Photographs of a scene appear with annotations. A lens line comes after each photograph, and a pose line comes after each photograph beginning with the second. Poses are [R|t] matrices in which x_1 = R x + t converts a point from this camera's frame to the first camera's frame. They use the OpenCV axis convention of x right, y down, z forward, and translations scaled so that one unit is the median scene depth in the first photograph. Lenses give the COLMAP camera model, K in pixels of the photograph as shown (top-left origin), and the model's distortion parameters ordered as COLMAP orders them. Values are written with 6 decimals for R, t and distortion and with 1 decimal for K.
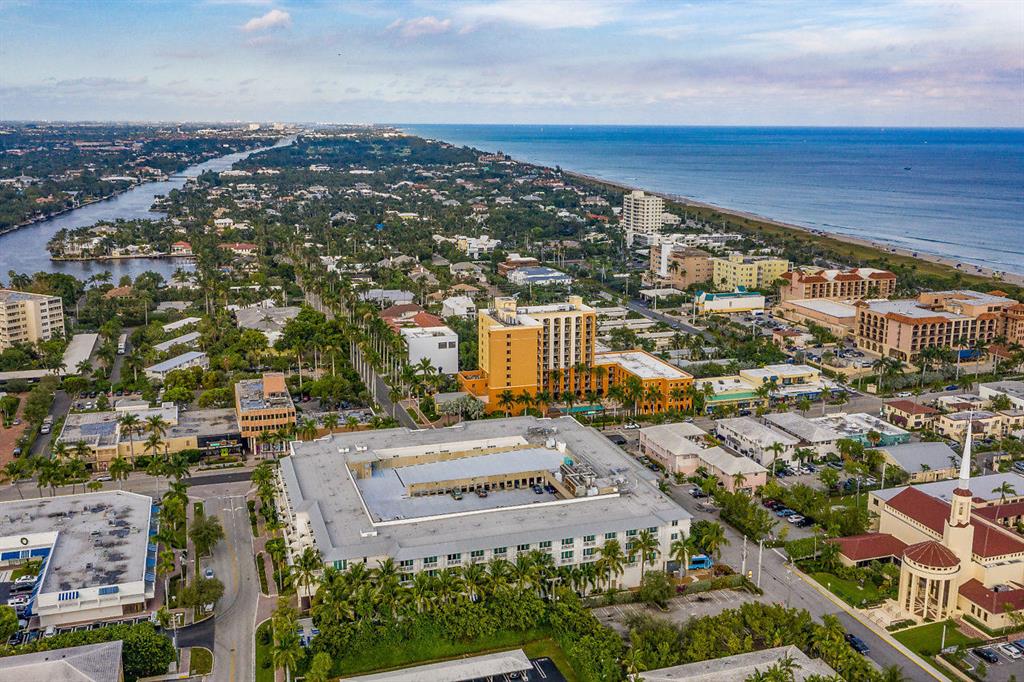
lens RADIAL K [[972.7, 0, 512.0], [0, 972.7, 341.0], [0, 0, 1]] dist [-0.051608, 0.159932]
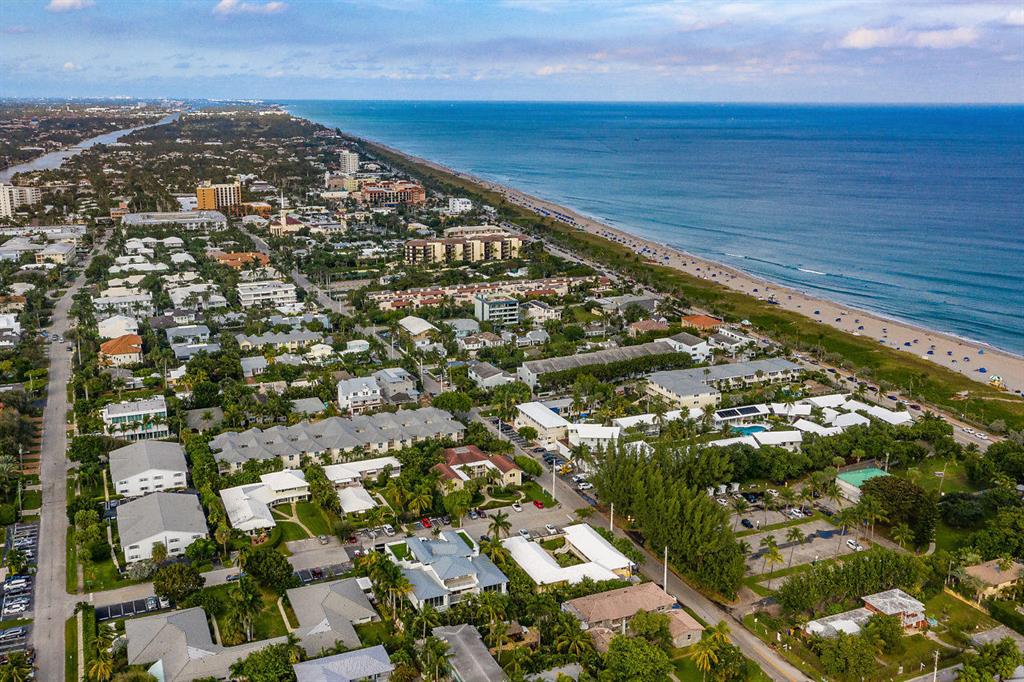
lens RADIAL K [[972.7, 0, 512.0], [0, 972.7, 341.0], [0, 0, 1]] dist [-0.051608, 0.159932]
pose [[0.995257, -0.030220, 0.092462, 0.122037], [0.027780, 0.999234, 0.027570, 0.075087], [-0.093225, -0.024871, 0.995334, -0.388373]]
